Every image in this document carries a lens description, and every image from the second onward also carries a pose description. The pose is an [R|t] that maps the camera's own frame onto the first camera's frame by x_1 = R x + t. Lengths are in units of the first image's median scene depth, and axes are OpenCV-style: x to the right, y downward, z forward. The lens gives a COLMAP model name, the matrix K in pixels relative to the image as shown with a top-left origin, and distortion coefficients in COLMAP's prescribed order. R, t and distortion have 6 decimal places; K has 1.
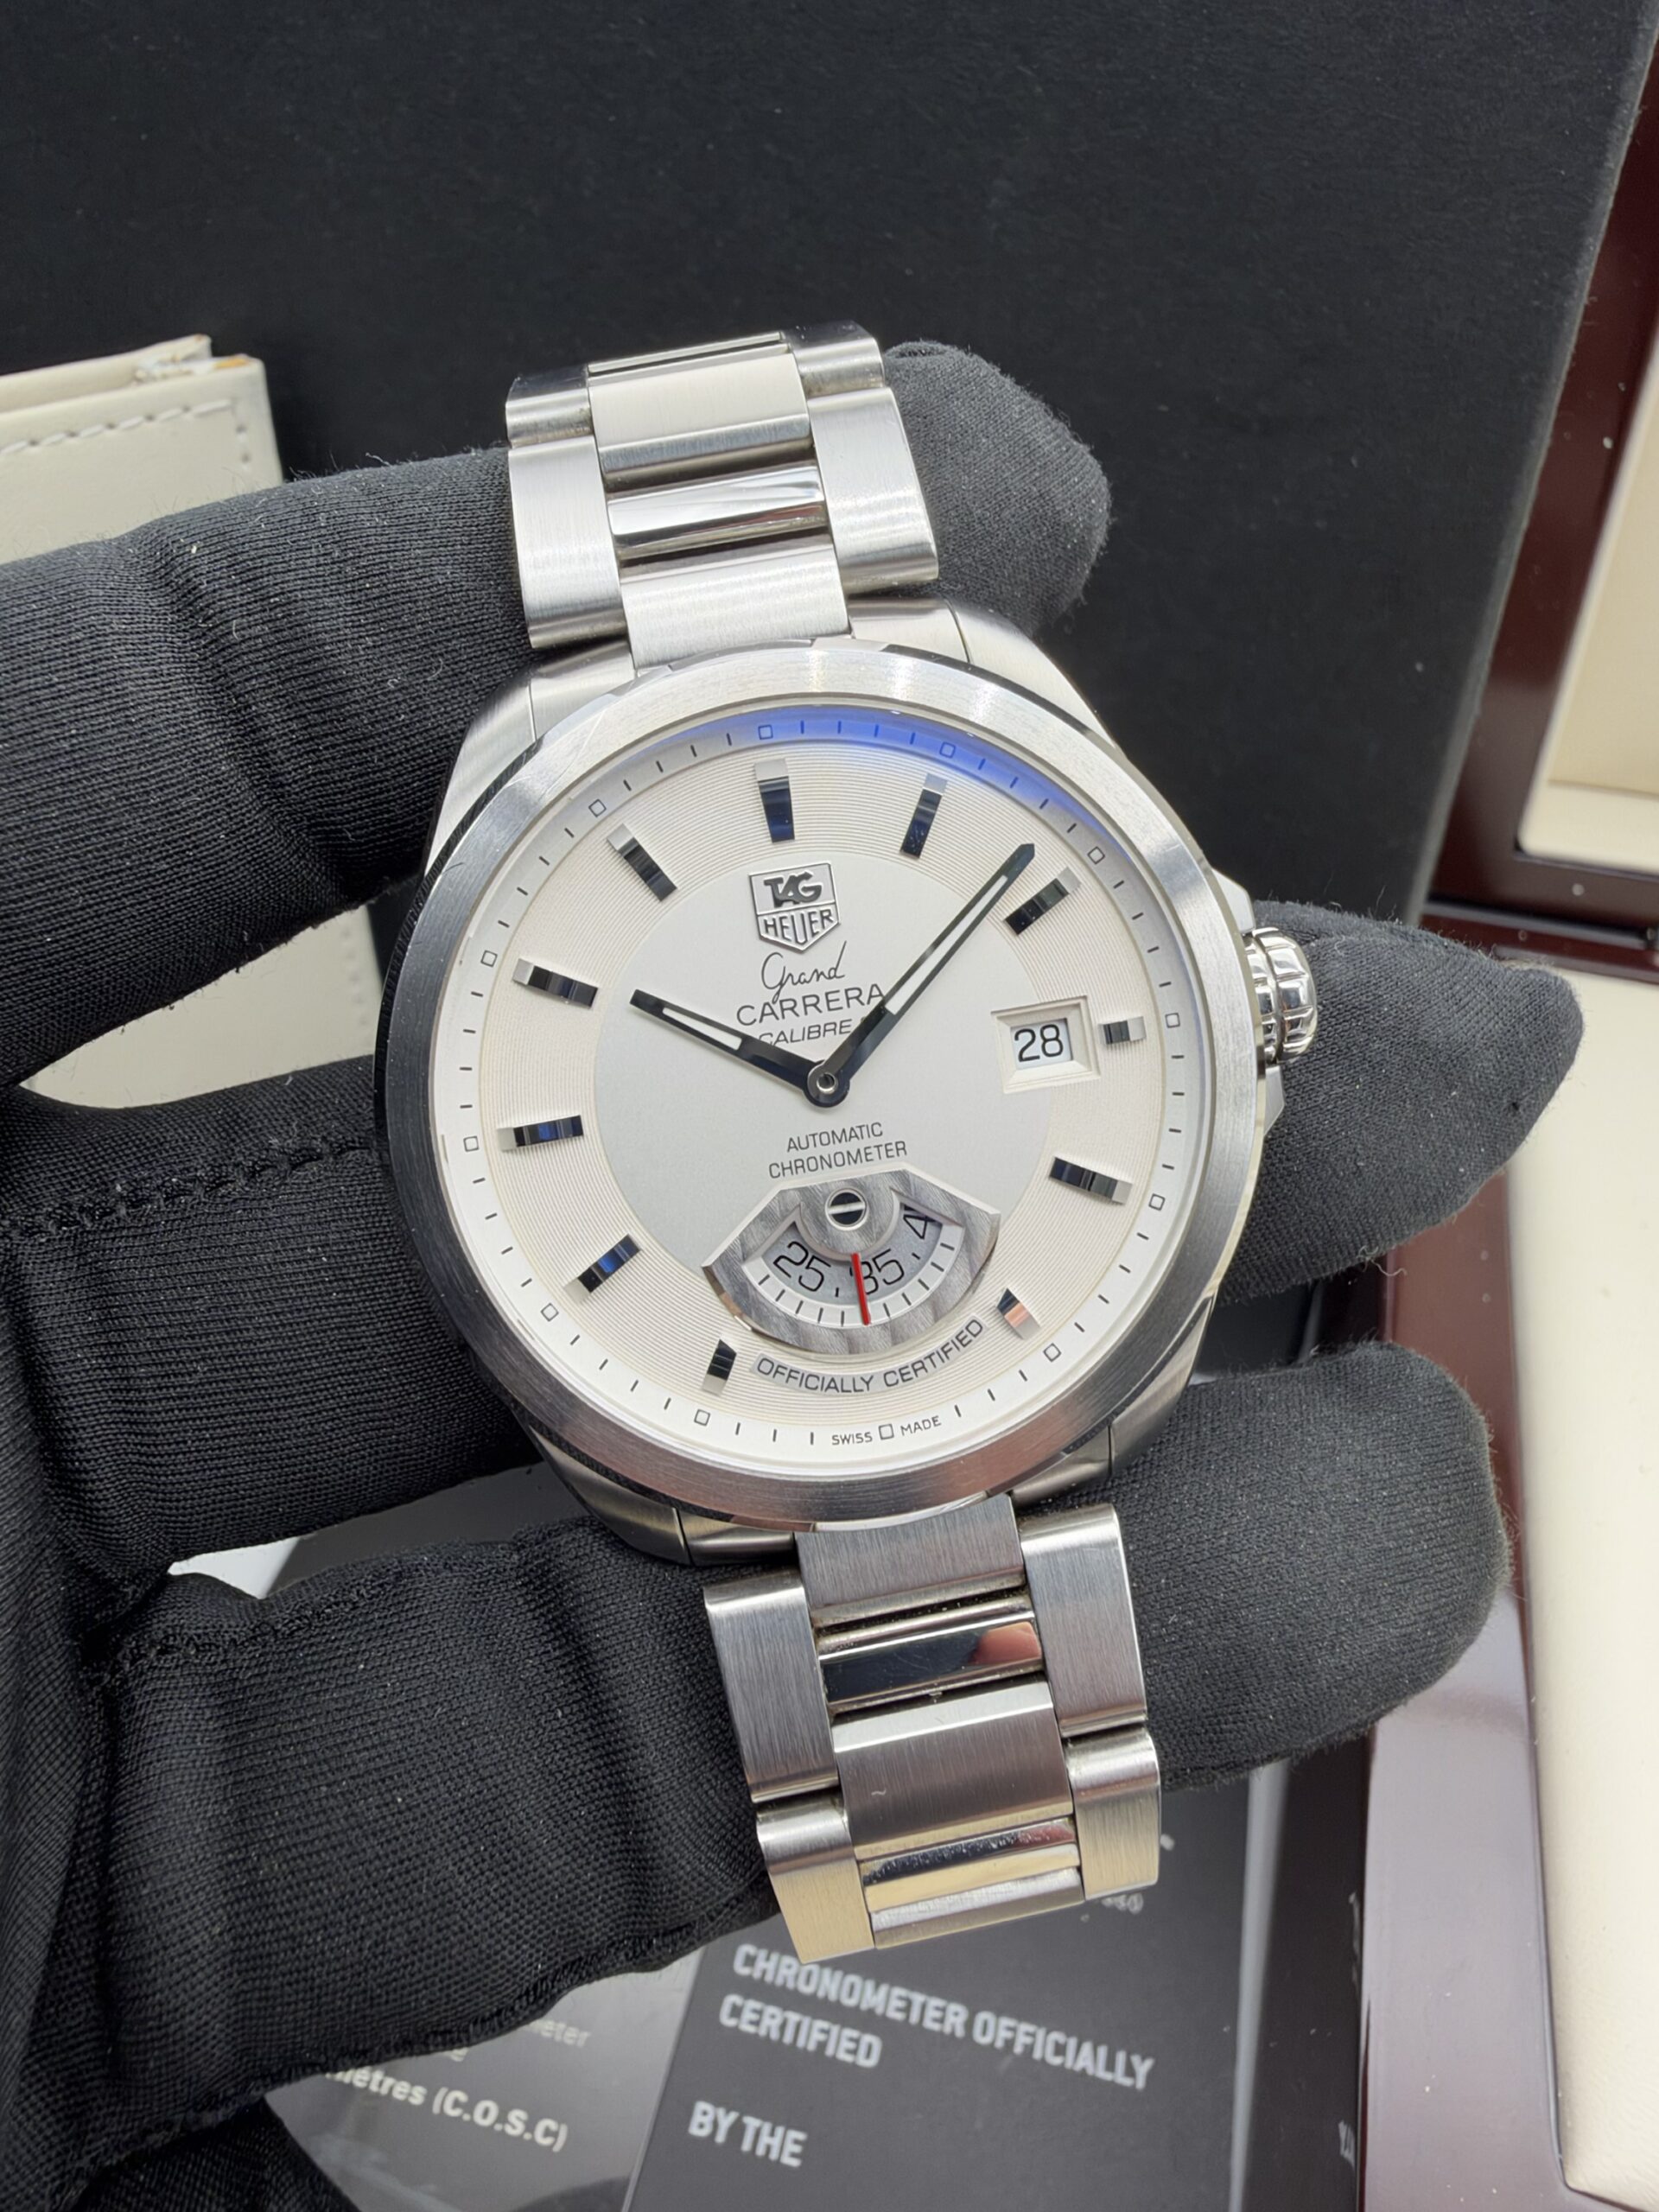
lens RADIAL K [[1738.0, 0, 828.4], [0, 1738.0, 991.4], [0, 0, 1]] dist [0.005515, 0.071288]
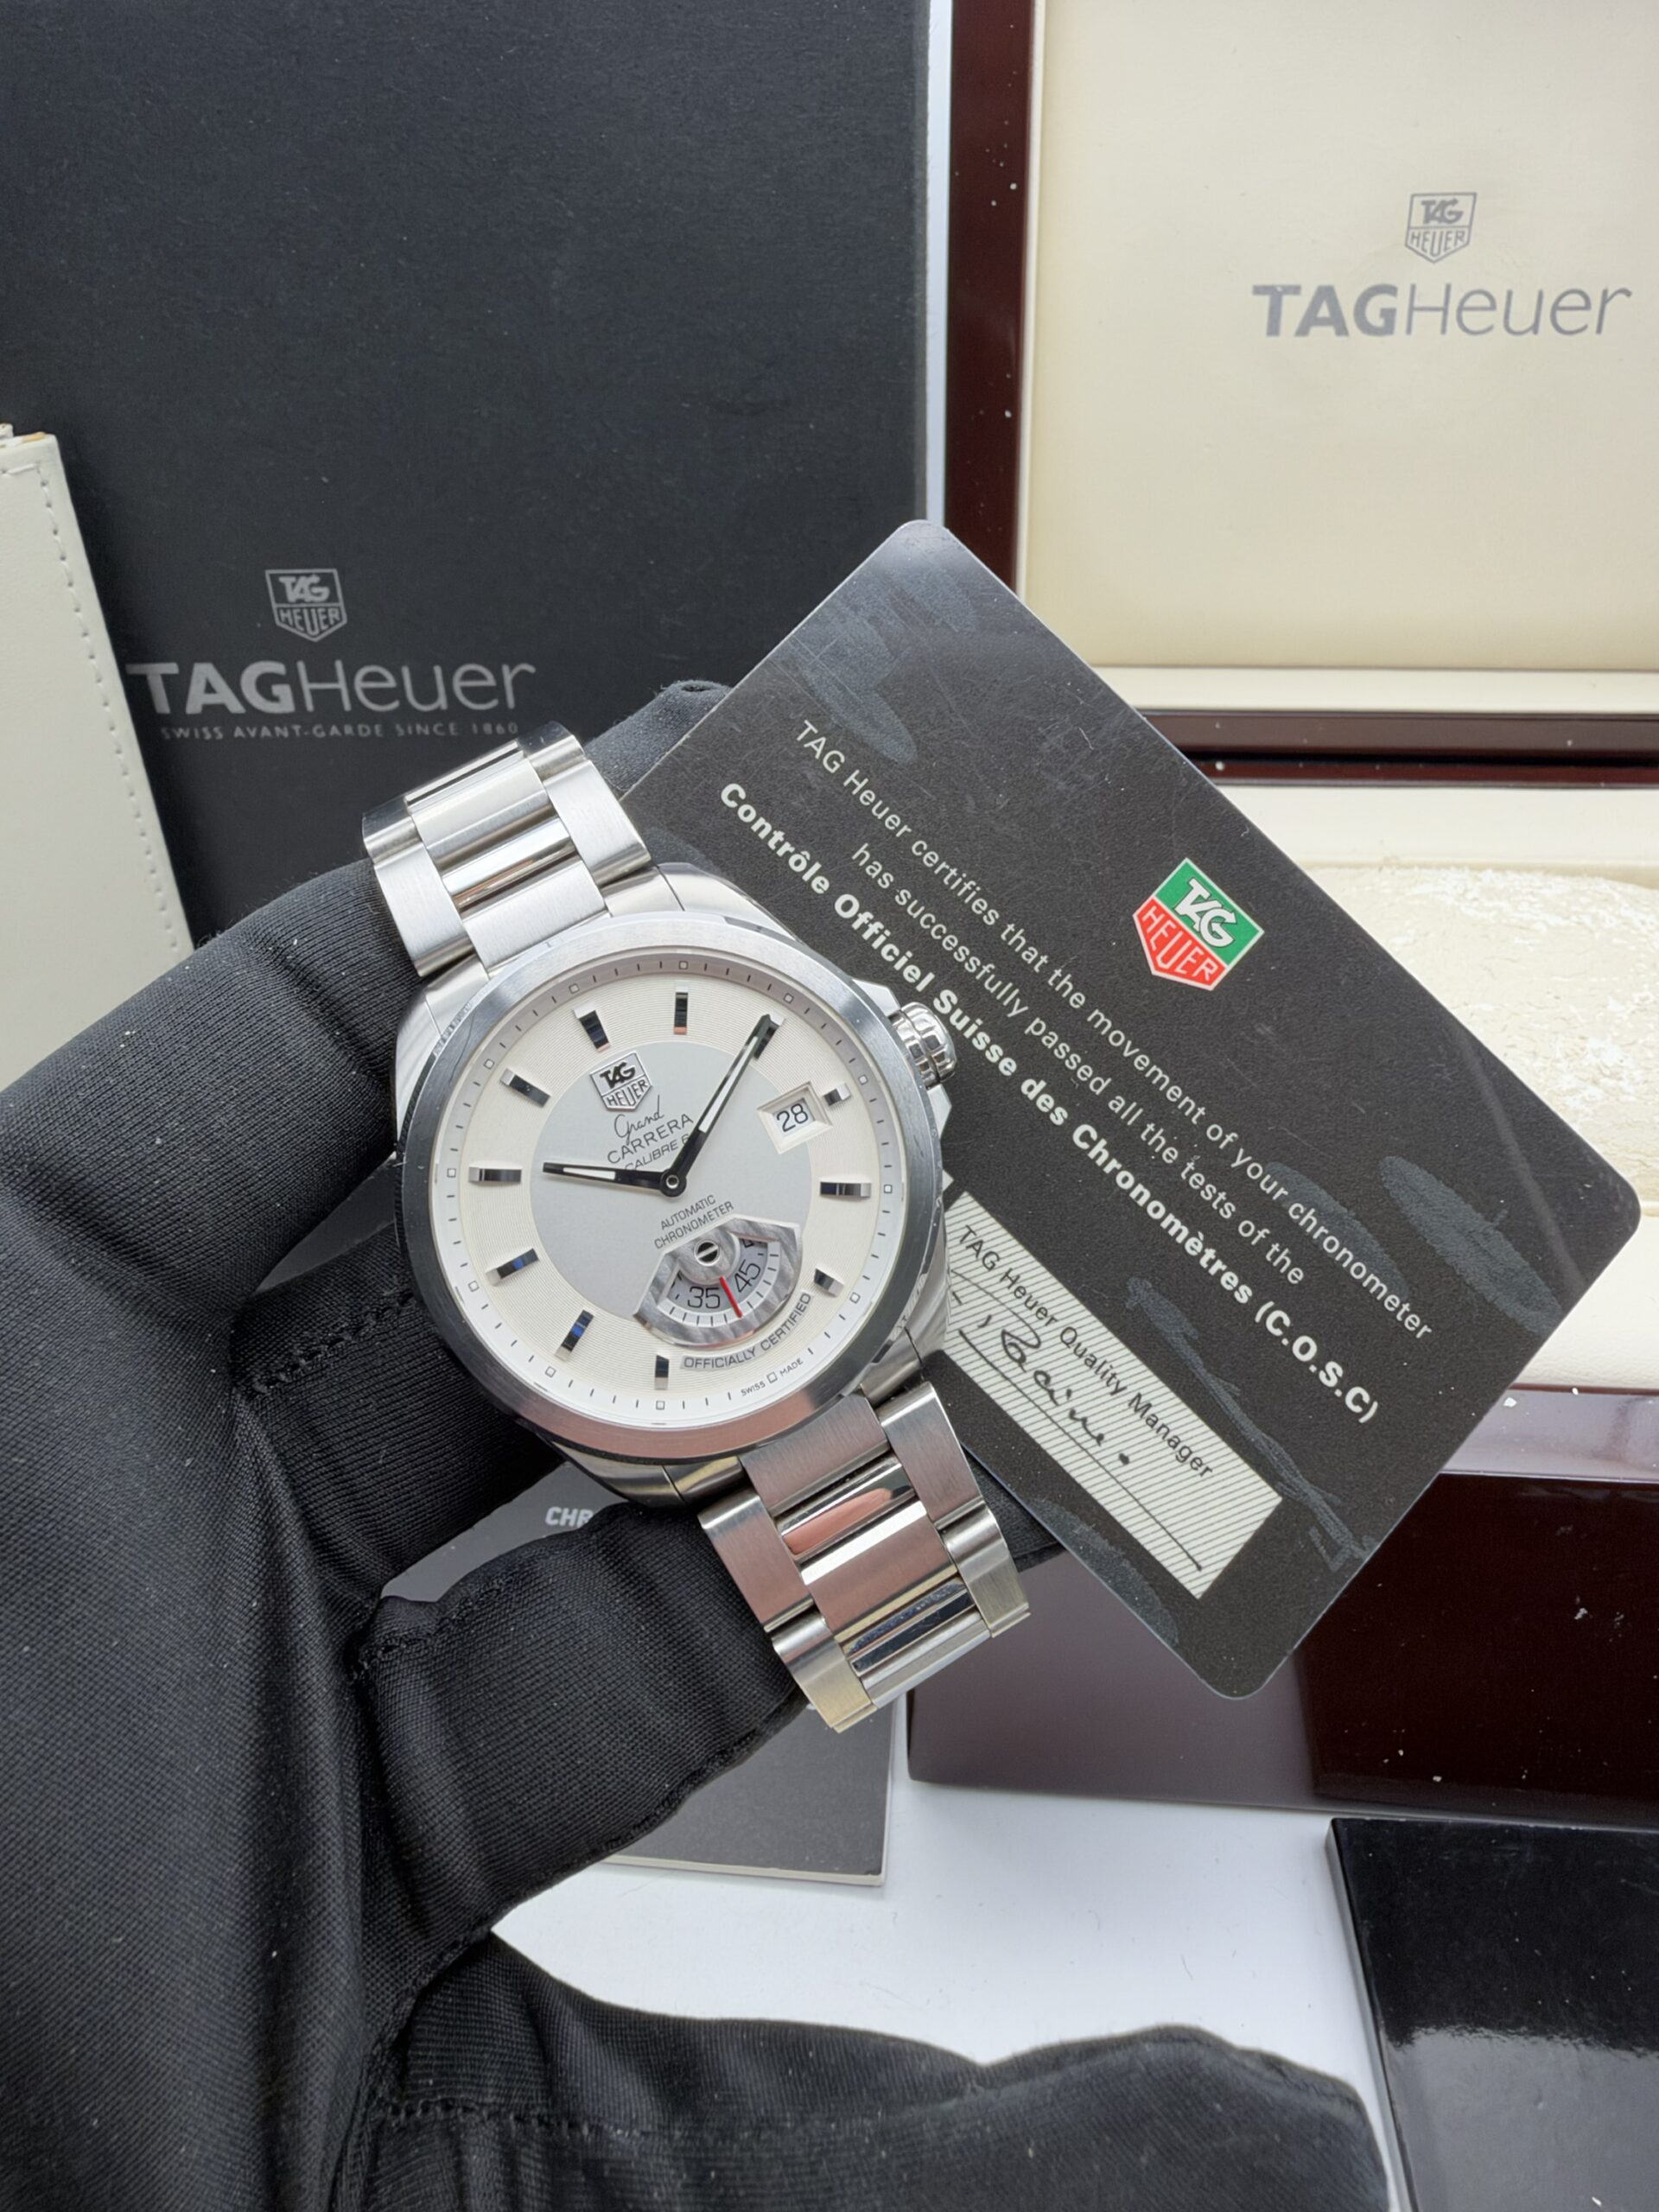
lens RADIAL K [[1656.5, 0, 824.0], [0, 1656.5, 893.1], [0, 0, 1]] dist [-0.024076, 0.002963]
pose [[0.951107, -0.300697, 0.070546, 0.105225], [0.306337, 0.947542, -0.091221, -0.018955], [-0.039415, 0.108372, 0.993329, -0.574835]]
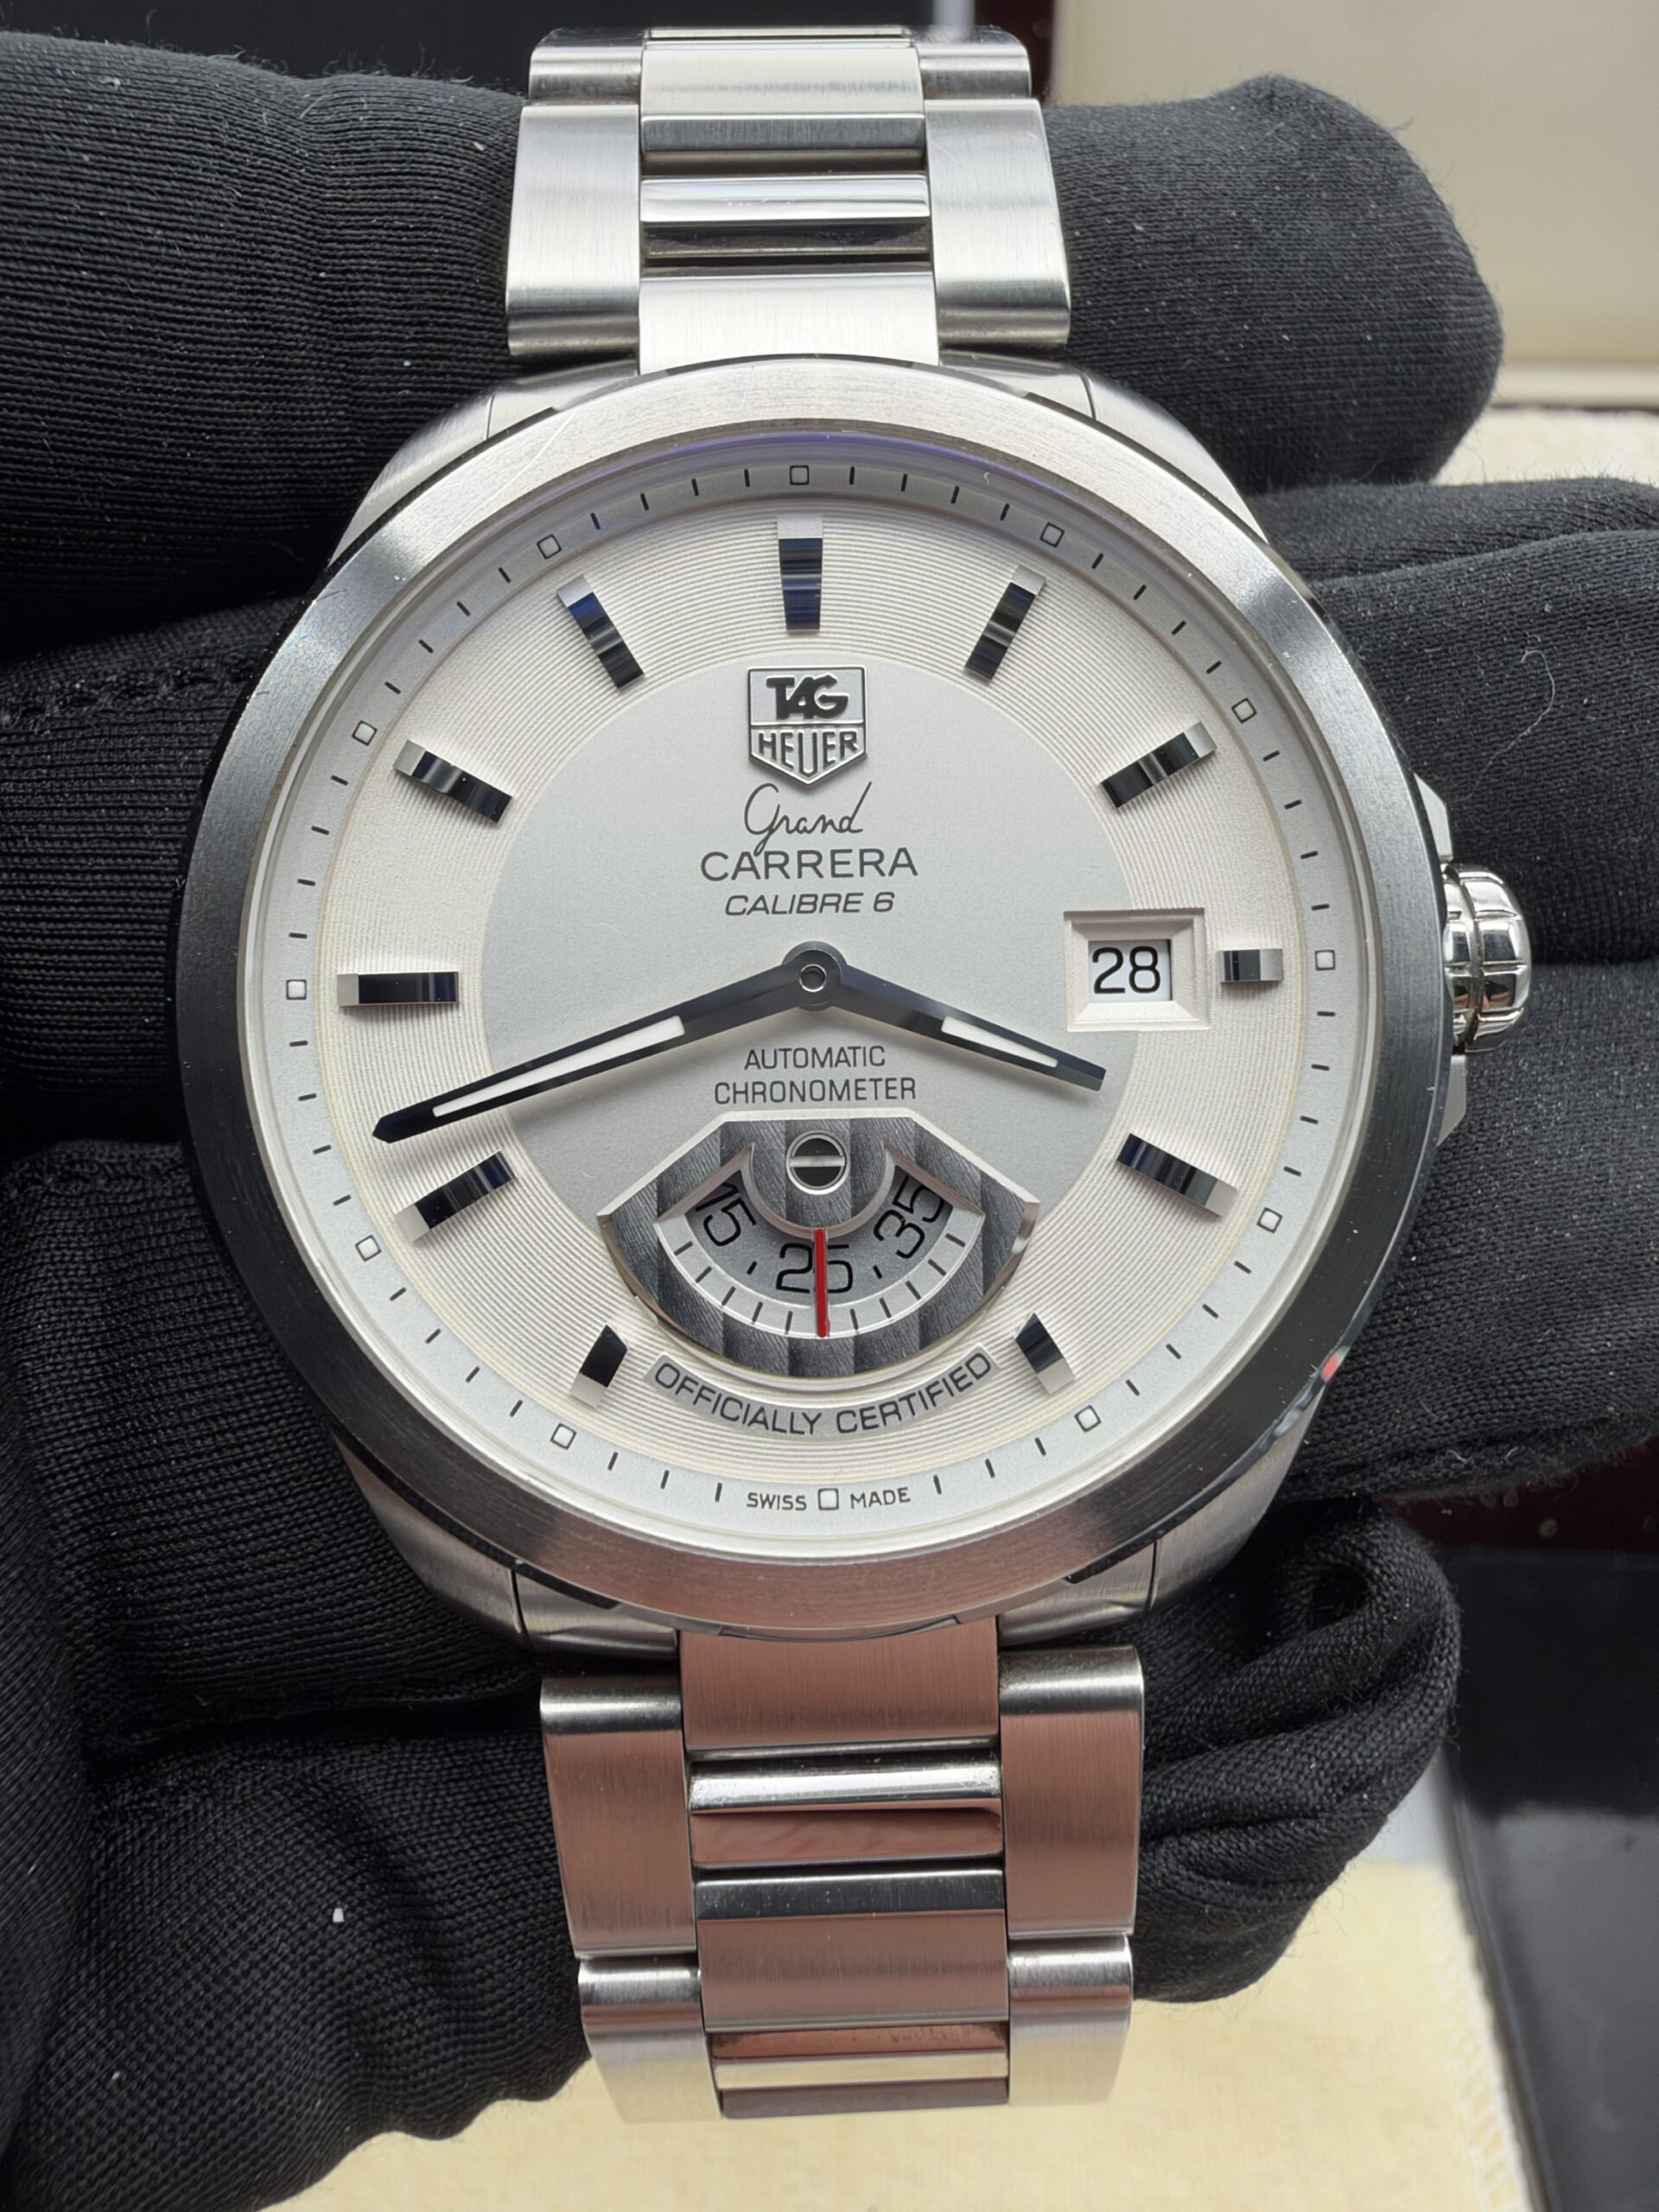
lens RADIAL K [[1694.0, 0, 825.7], [0, 1694.0, 921.4], [0, 0, 1]] dist [-0.035560, 0.017328]
pose [[0.989263, 0.138661, -0.046166, 0.031083], [-0.141673, 0.987432, -0.070050, 0.076548], [0.035873, 0.075838, 0.996475, 0.325222]]
